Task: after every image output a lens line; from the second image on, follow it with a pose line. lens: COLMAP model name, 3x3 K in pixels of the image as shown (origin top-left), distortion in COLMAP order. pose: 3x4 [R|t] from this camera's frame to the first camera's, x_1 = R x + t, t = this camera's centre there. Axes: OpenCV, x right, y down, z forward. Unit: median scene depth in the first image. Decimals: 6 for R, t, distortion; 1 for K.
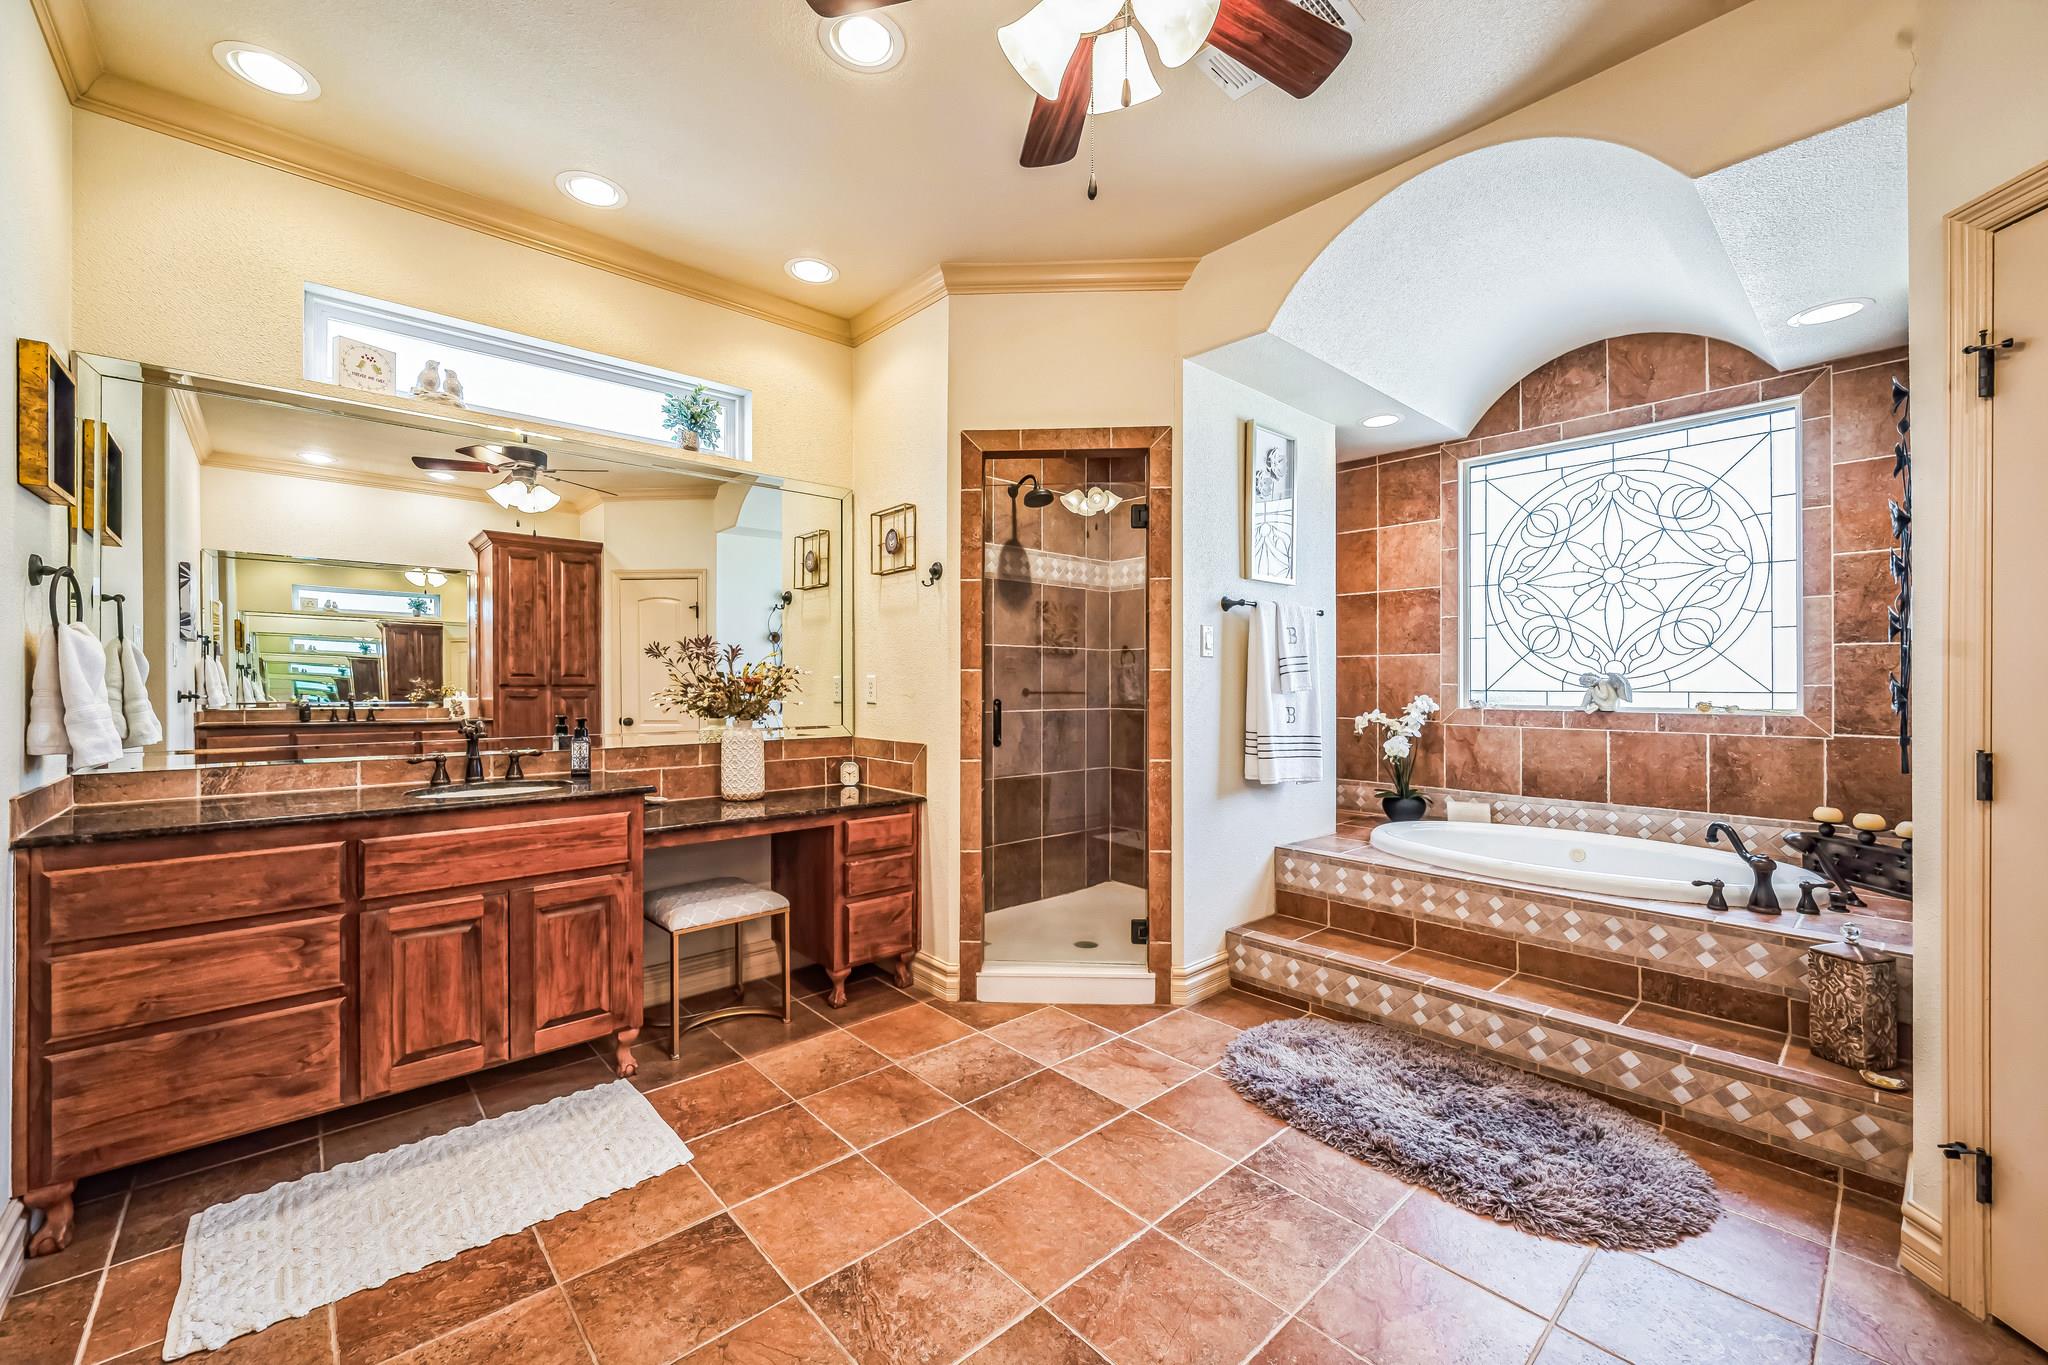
lens RADIAL K [[816.4, 0, 1014.7], [0, 816.4, 685.9], [0, 0, 1]] dist [-0.000928, -0.000087]
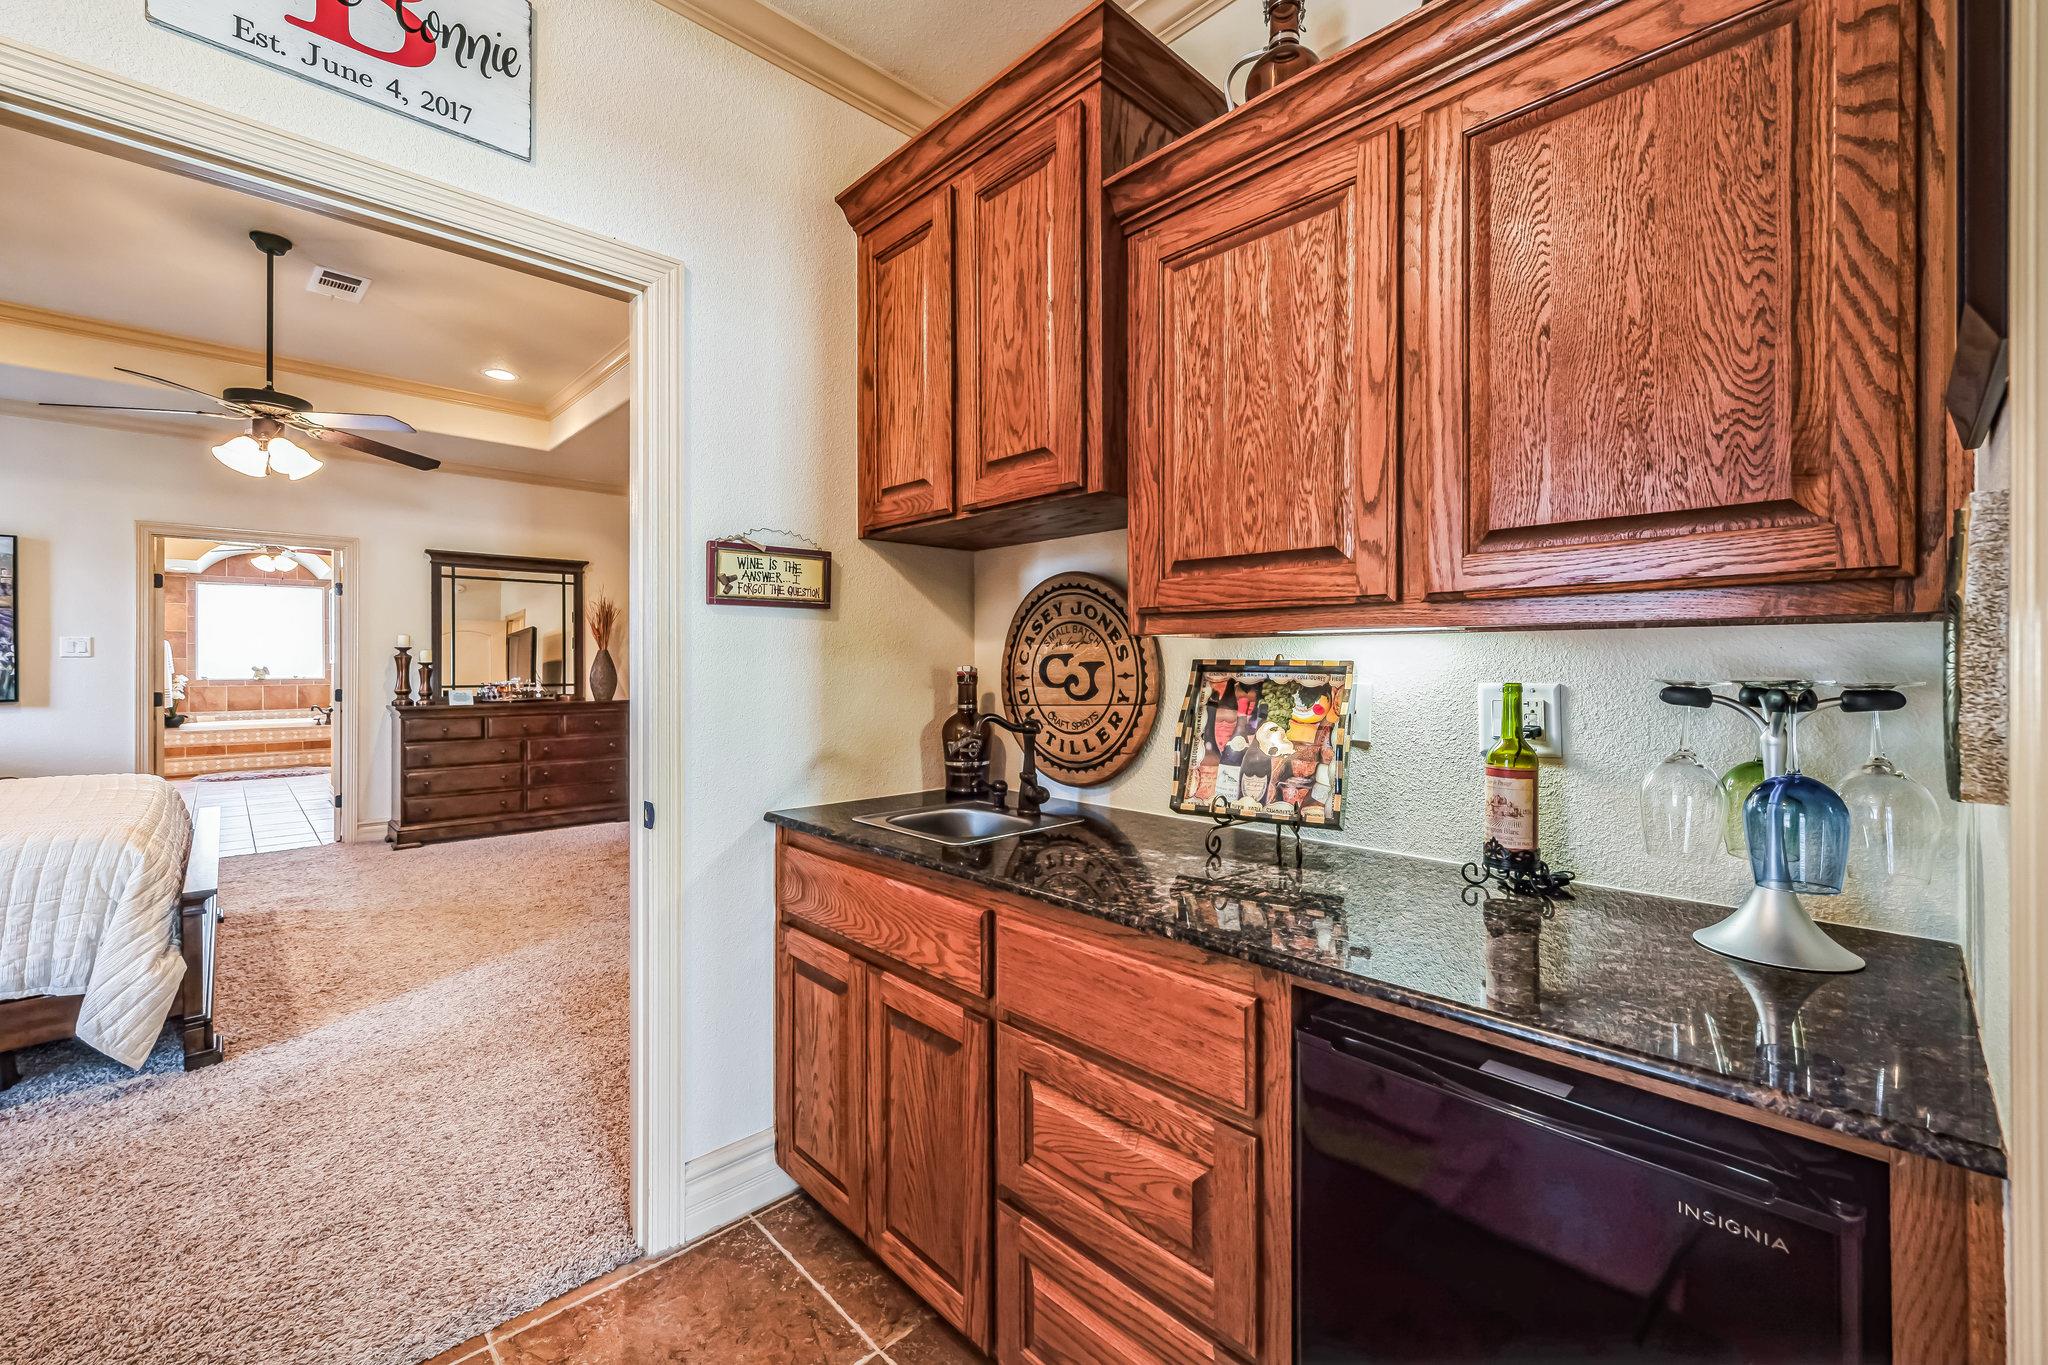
lens RADIAL K [[816.4, 0, 1015.4], [0, 816.4, 661.4], [0, 0, 1]] dist [-0.000928, -0.000087]
pose [[-0.026005, 0.006966, 0.999638, -2.234228], [0.005780, 0.999960, -0.006818, 0.002450], [-0.999645, 0.005601, -0.026044, -1.604979]]
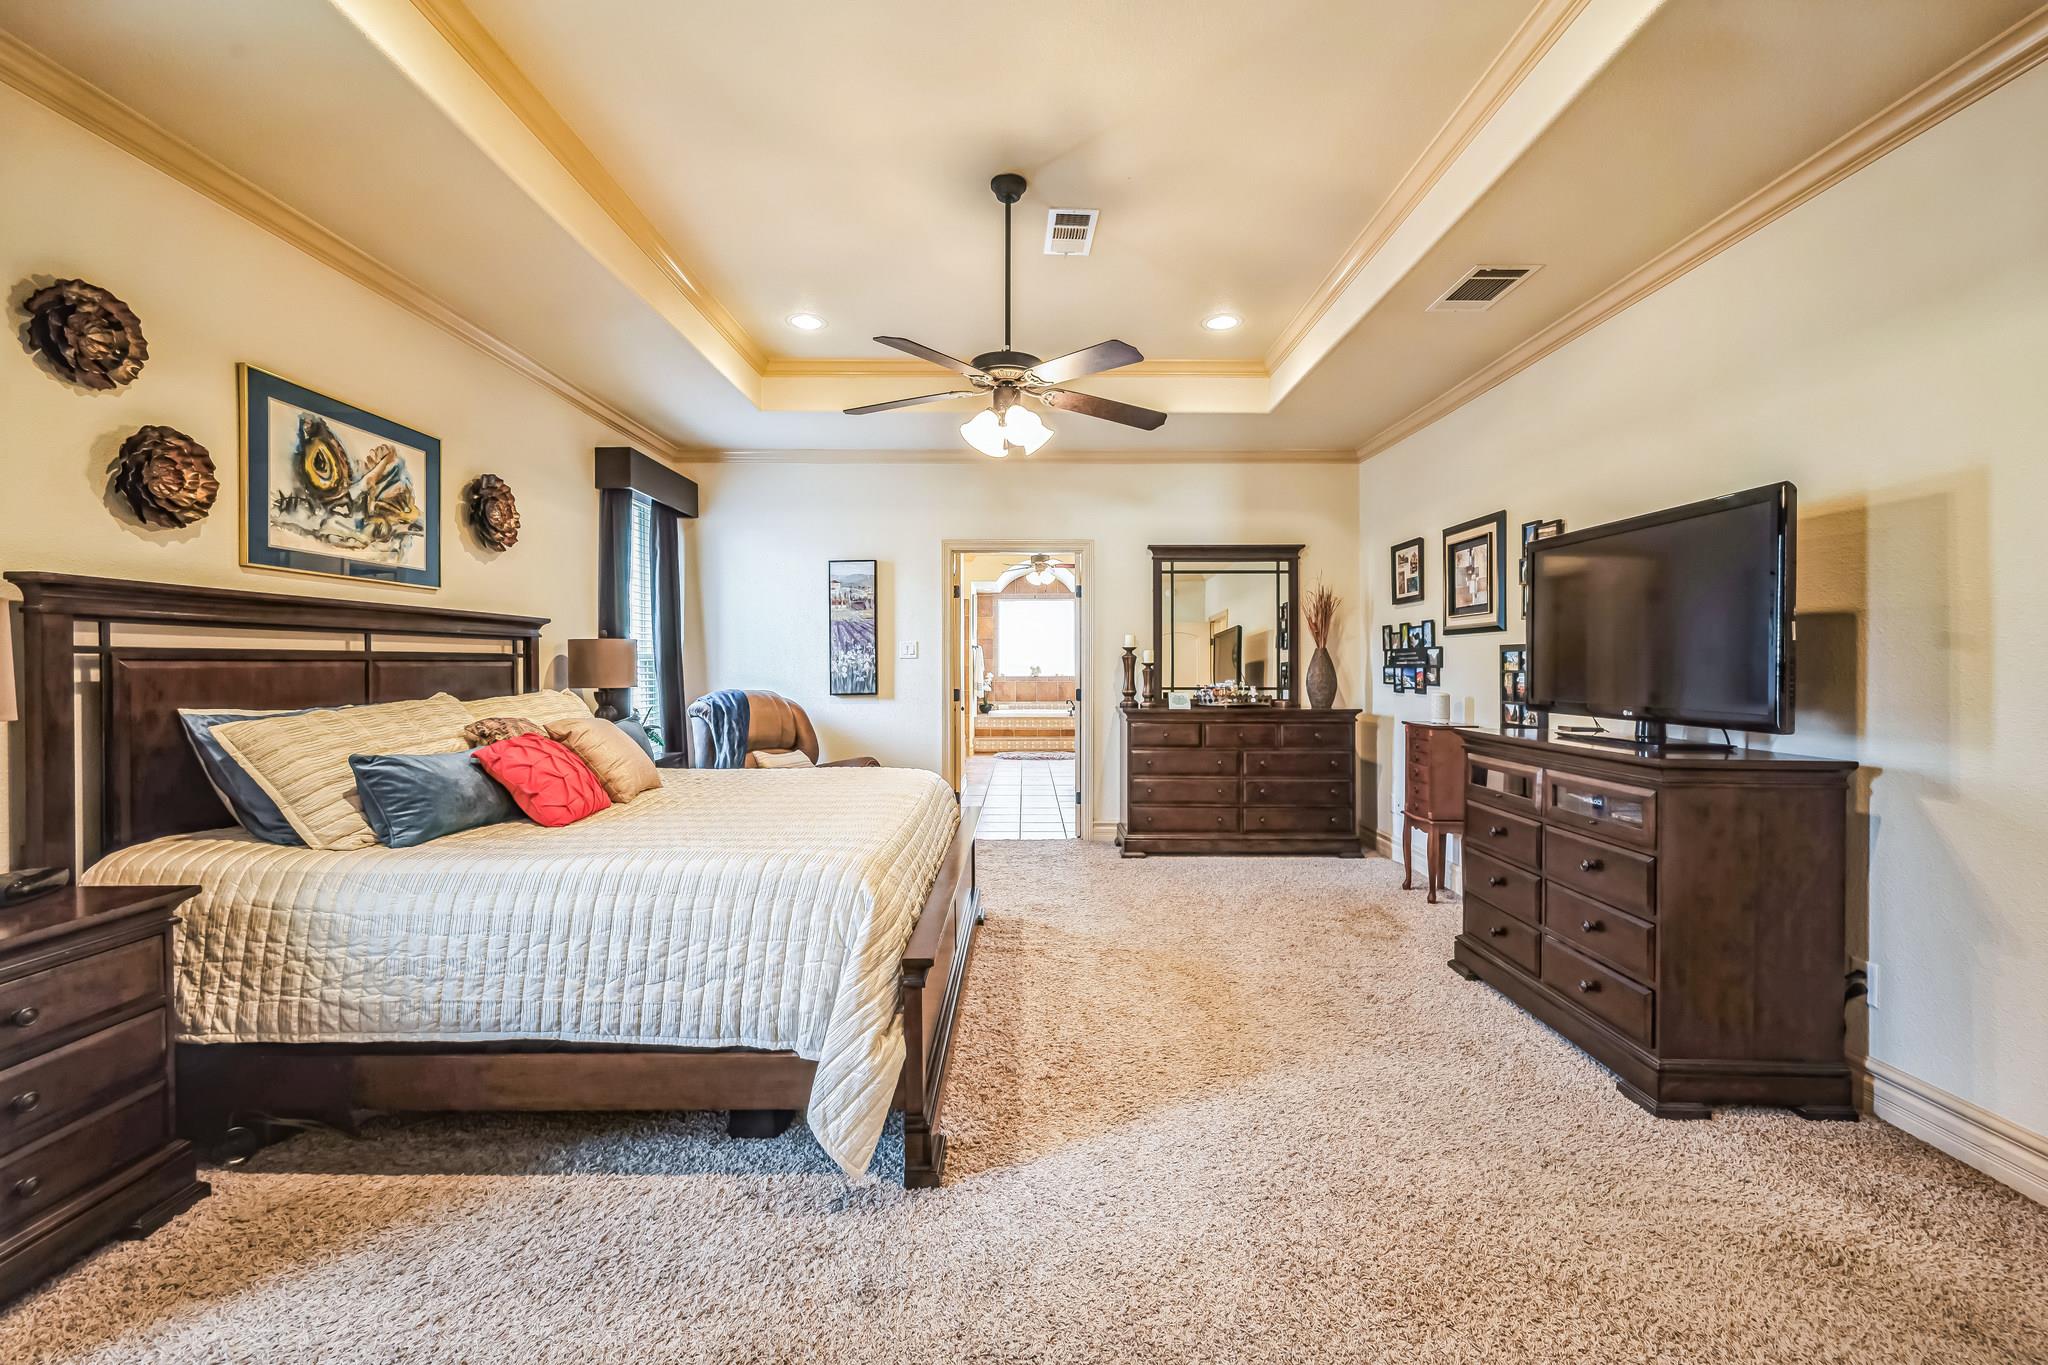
lens RADIAL K [[816.4, 0, 1024.2], [0, 816.4, 669.8], [0, 0, 1]] dist [-0.000928, -0.000087]
pose [[0.678232, -0.000861, 0.734847, -1.920801], [0.000825, 1.000000, 0.000411, -0.000647], [-0.734847, 0.000327, 0.678232, -1.380949]]
